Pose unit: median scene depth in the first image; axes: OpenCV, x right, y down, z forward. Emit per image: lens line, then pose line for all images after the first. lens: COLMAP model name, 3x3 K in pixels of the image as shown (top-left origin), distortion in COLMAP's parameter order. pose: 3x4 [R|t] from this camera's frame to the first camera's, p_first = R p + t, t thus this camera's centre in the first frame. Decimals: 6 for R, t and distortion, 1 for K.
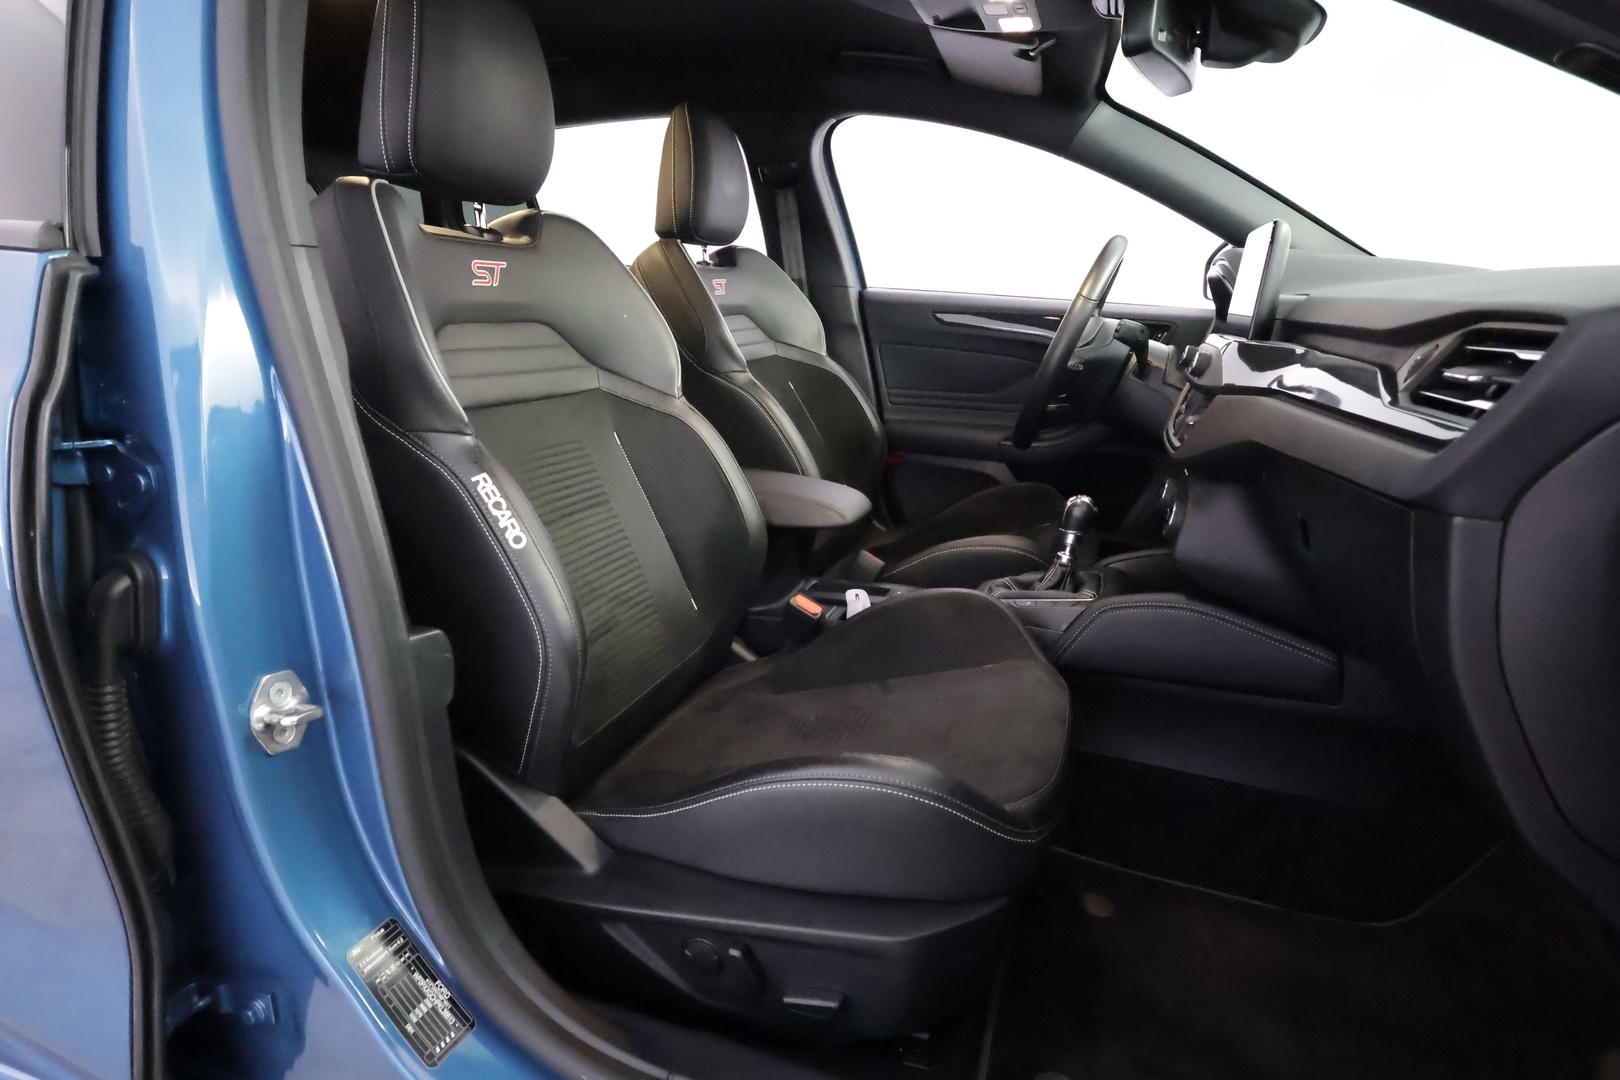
lens RADIAL K [[864.7, 0, 816.2], [0, 864.7, 540.0], [0, 0, 1]] dist [0.001931, 0.004056]
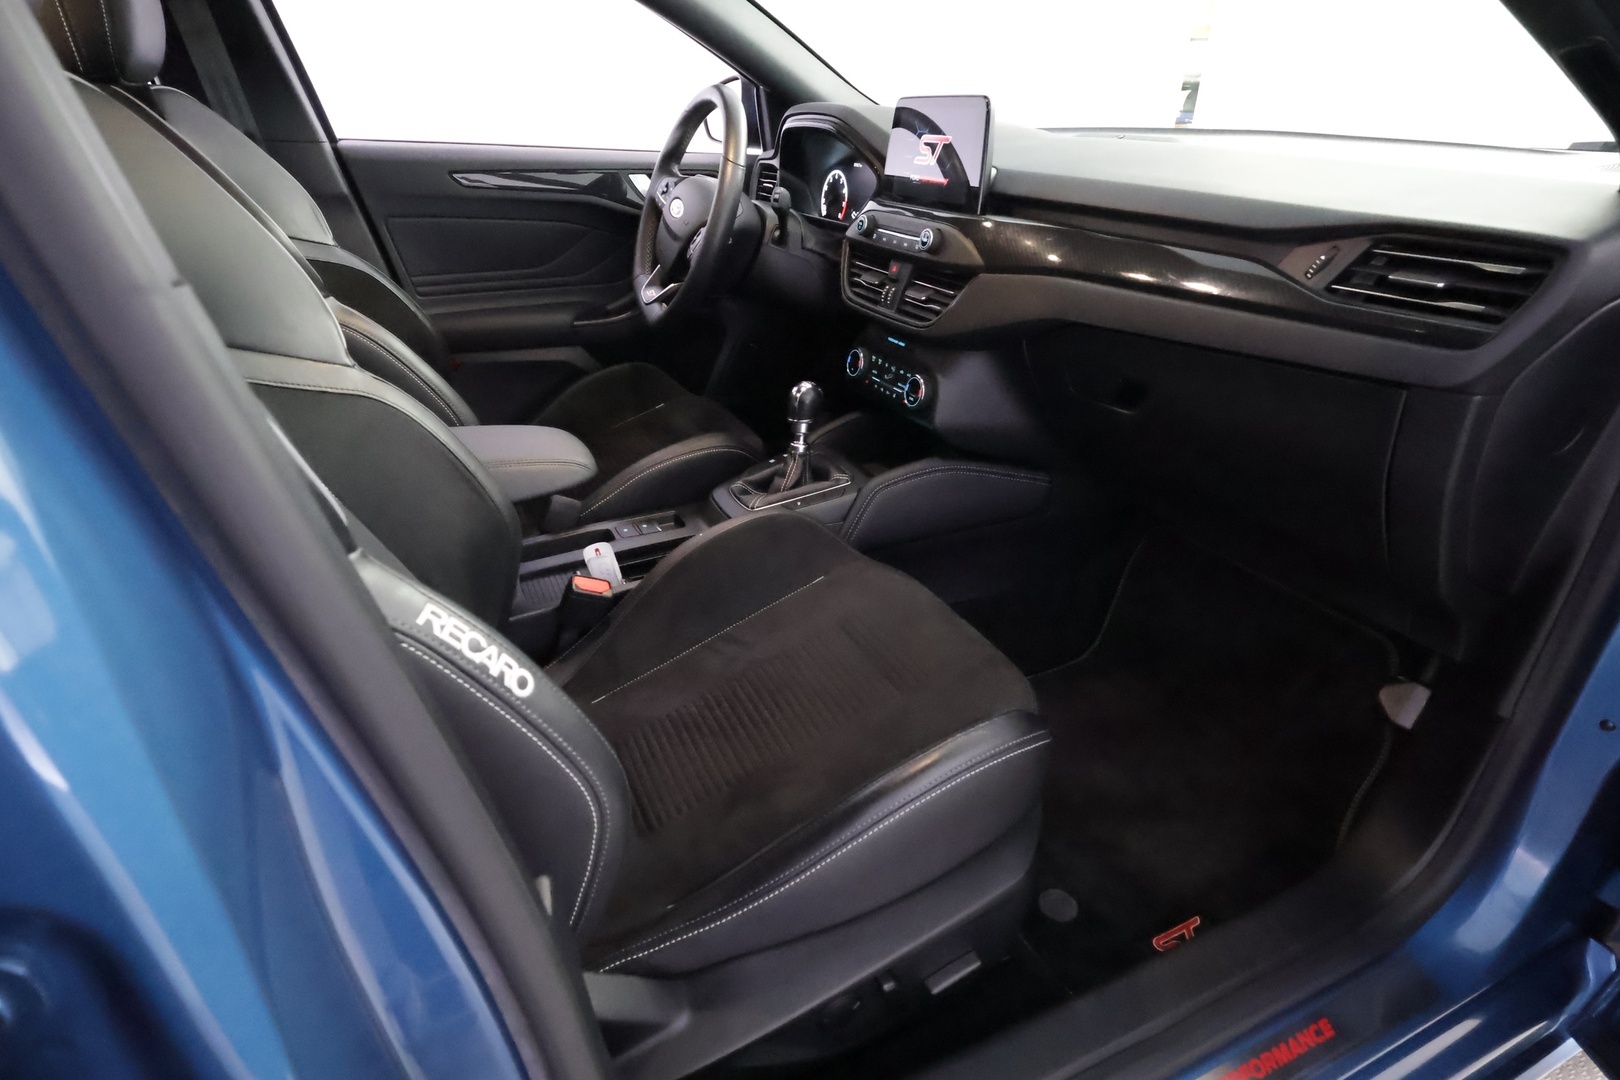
lens RADIAL K [[864.7, 0, 812.8], [0, 864.7, 536.4], [0, 0, 1]] dist [0.001931, 0.004056]
pose [[0.715067, -0.322457, 0.620243, -0.351428], [0.194699, 0.944016, 0.266319, -0.145327], [-0.671396, -0.069675, 0.737817, 0.254620]]
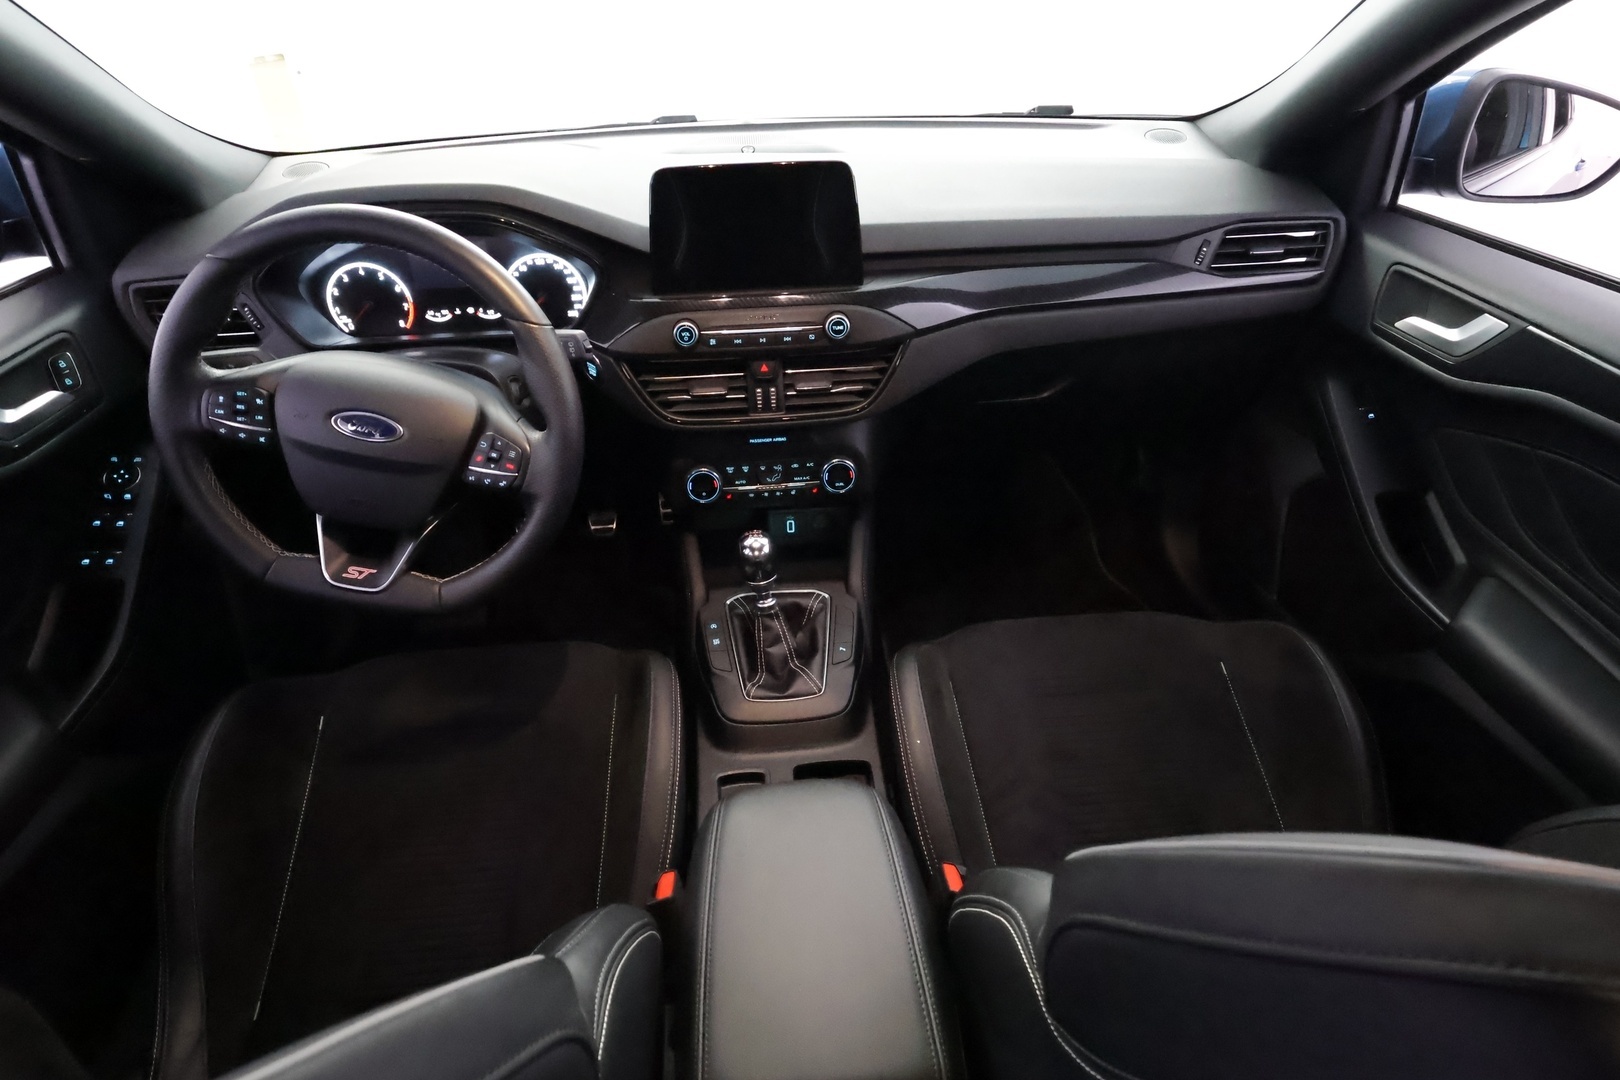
lens RADIAL K [[864.7, 0, 814.4], [0, 864.7, 535.1], [0, 0, 1]] dist [0.001931, 0.004056]
pose [[-0.407577, -0.548132, 0.730364, -0.302823], [0.252835, 0.700806, 0.667042, -0.567611], [-0.877471, 0.456533, -0.147045, 1.055898]]
